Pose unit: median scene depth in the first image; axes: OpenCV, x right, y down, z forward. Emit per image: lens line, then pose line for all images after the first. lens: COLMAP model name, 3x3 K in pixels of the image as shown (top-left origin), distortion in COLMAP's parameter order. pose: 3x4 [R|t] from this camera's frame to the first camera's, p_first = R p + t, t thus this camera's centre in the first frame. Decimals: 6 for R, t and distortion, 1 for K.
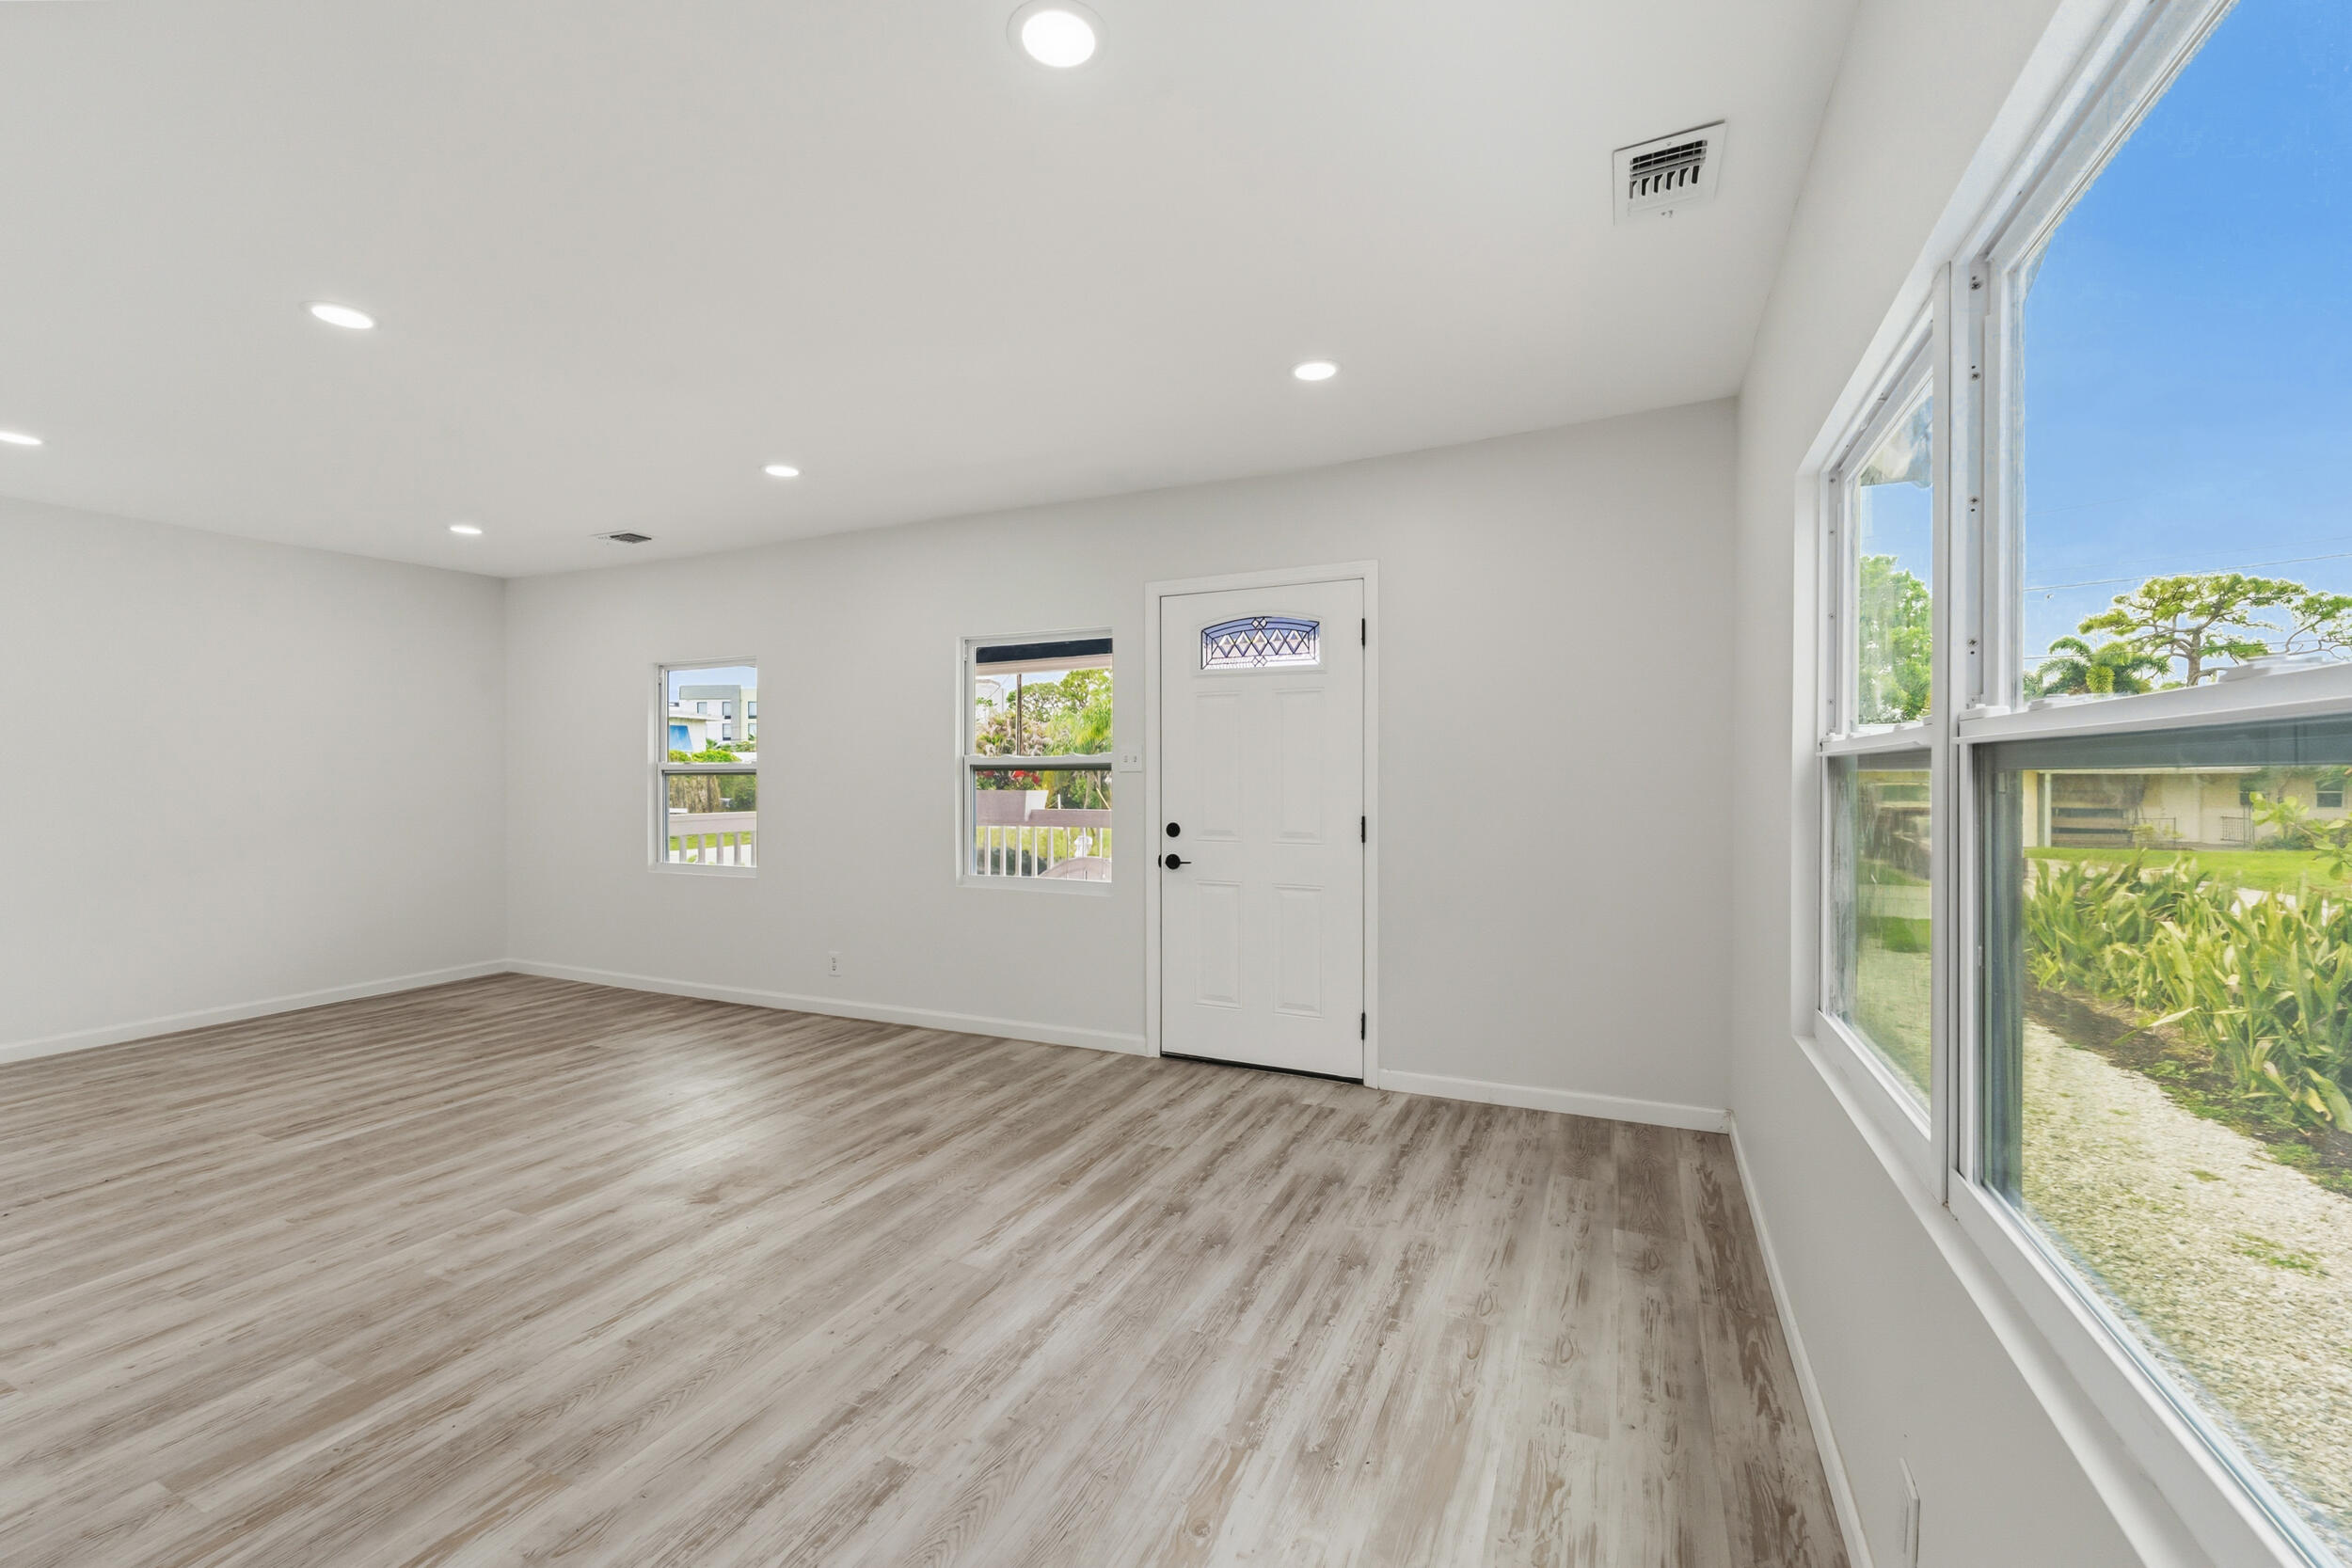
lens RADIAL K [[973.1, 0, 1178.2], [0, 973.1, 769.1], [0, 0, 1]] dist [-0.000441, -0.000442]
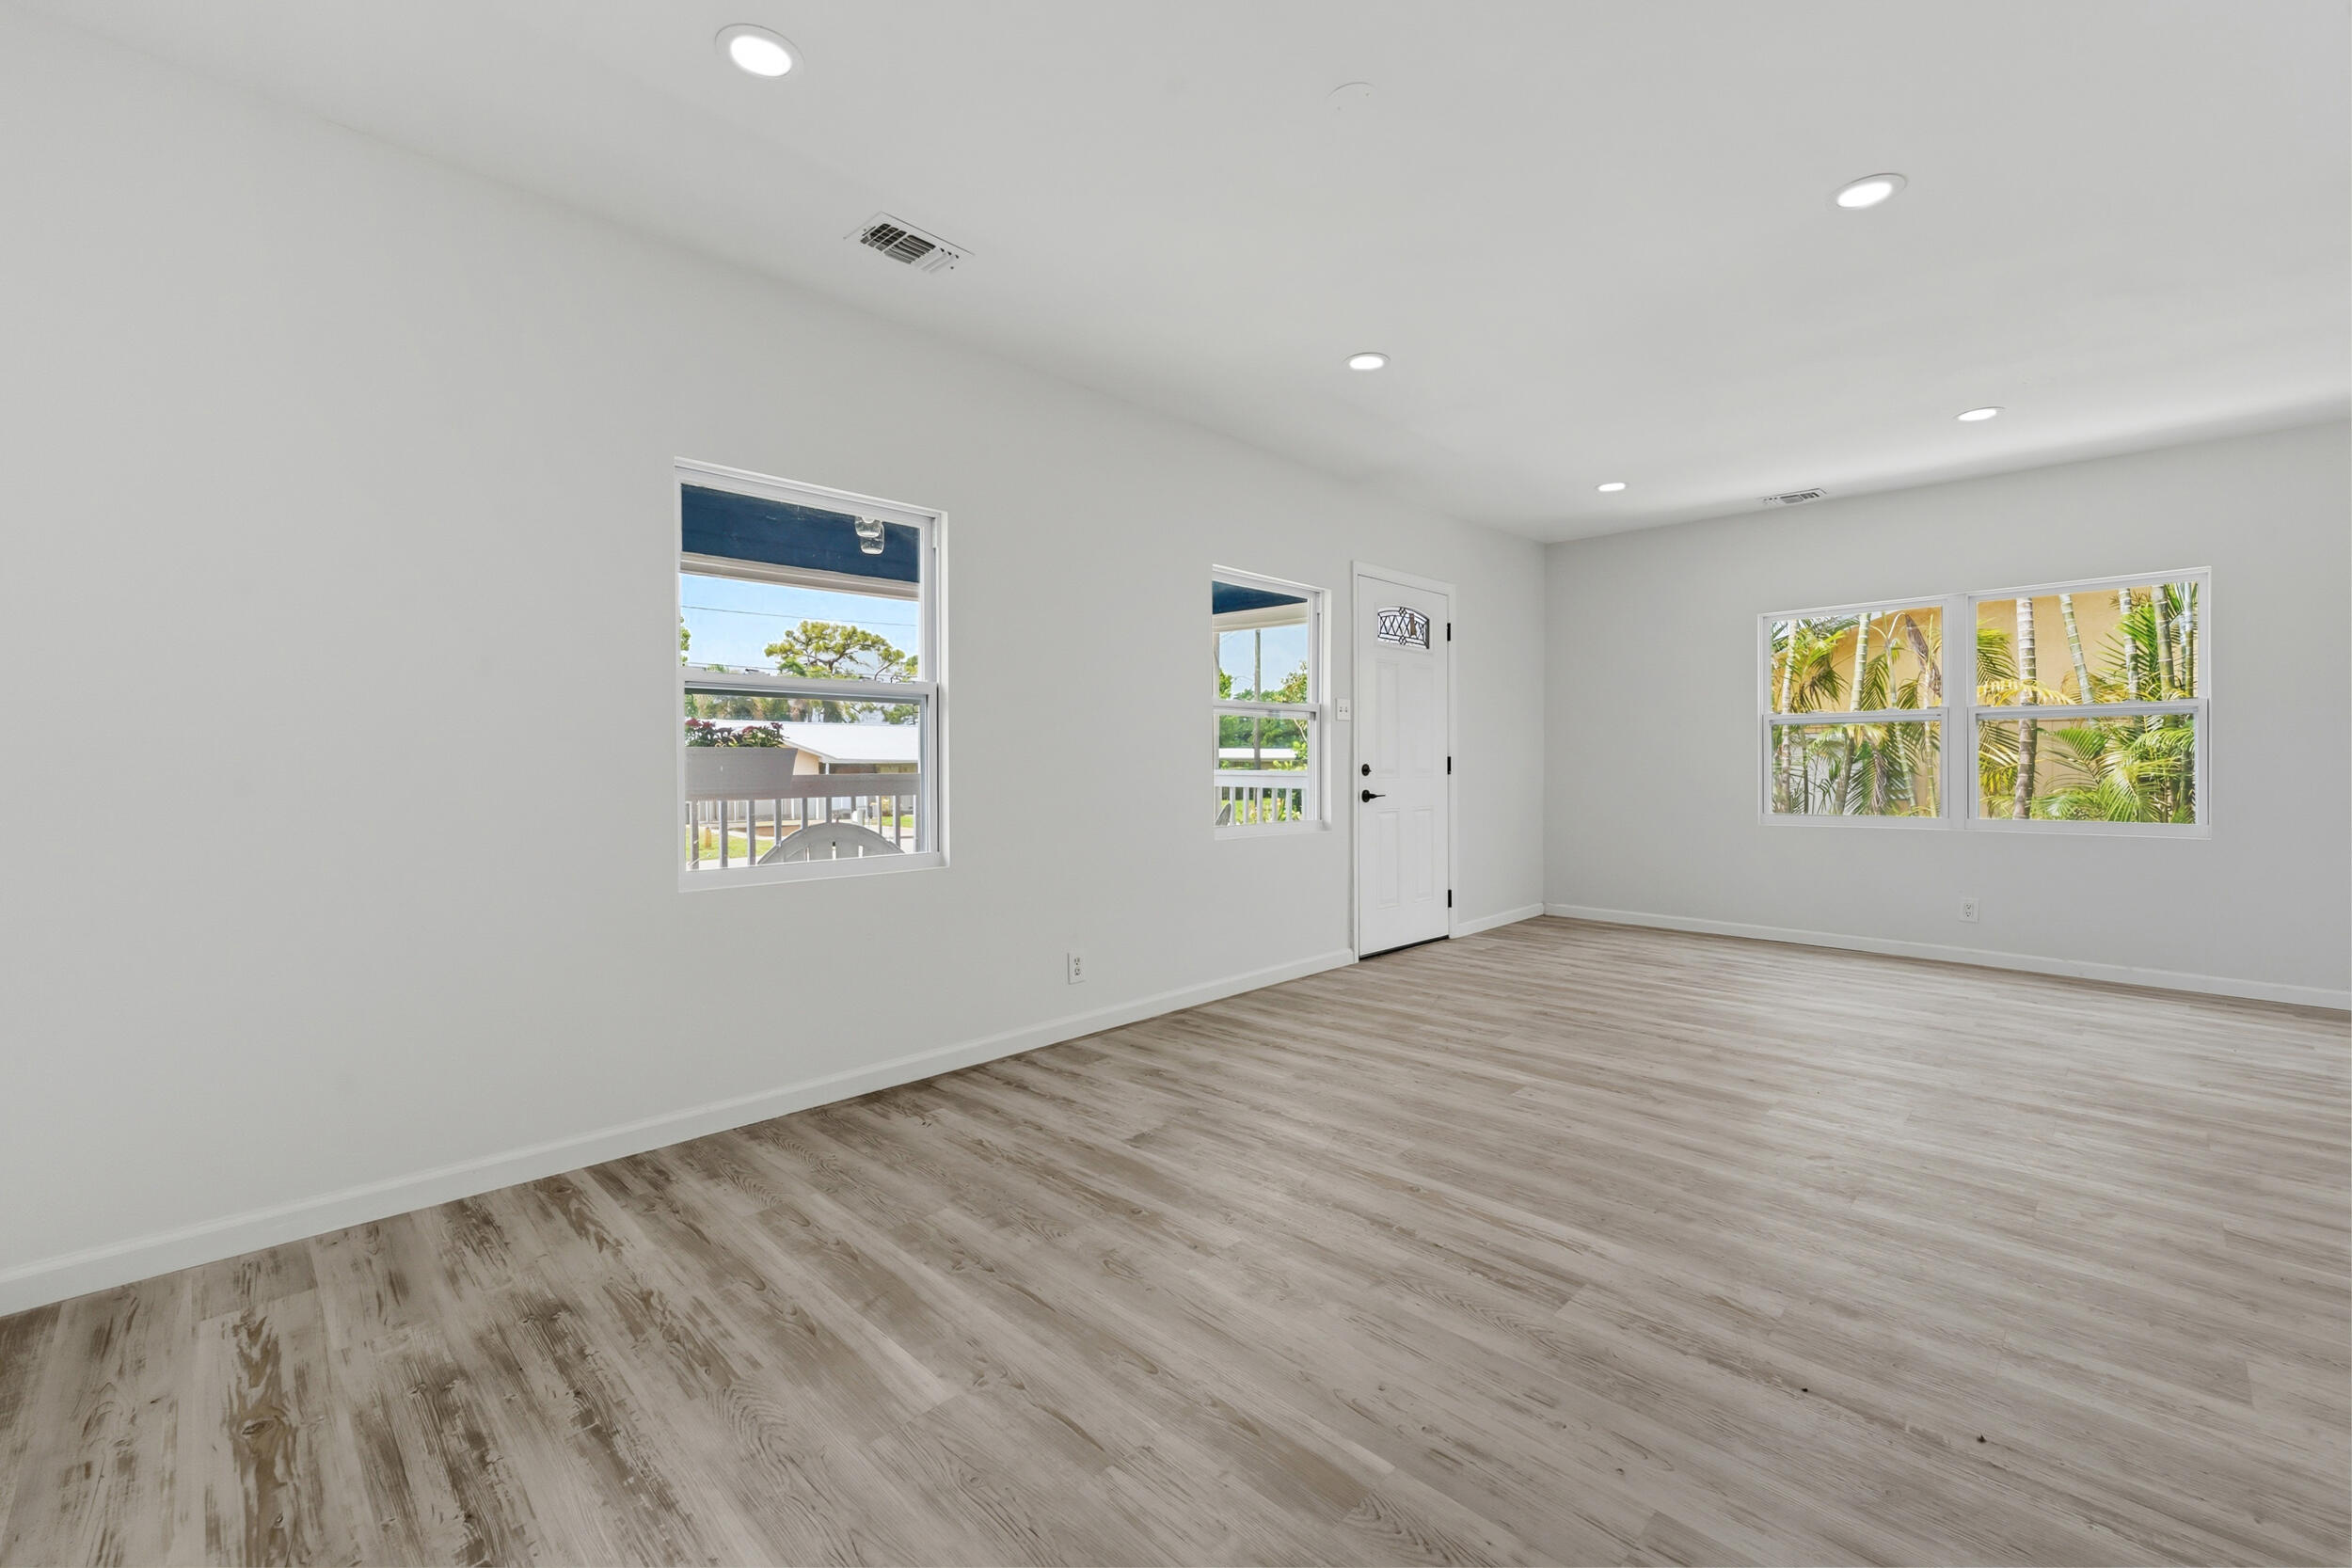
lens RADIAL K [[973.1, 0, 1178.2], [0, 973.1, 769.1], [0, 0, 1]] dist [-0.000441, -0.000442]
pose [[0.340766, -0.003148, 0.940143, -1.228642], [0.000242, 0.999995, 0.003260, 0.058416], [-0.940148, -0.000883, 0.340765, 0.816390]]
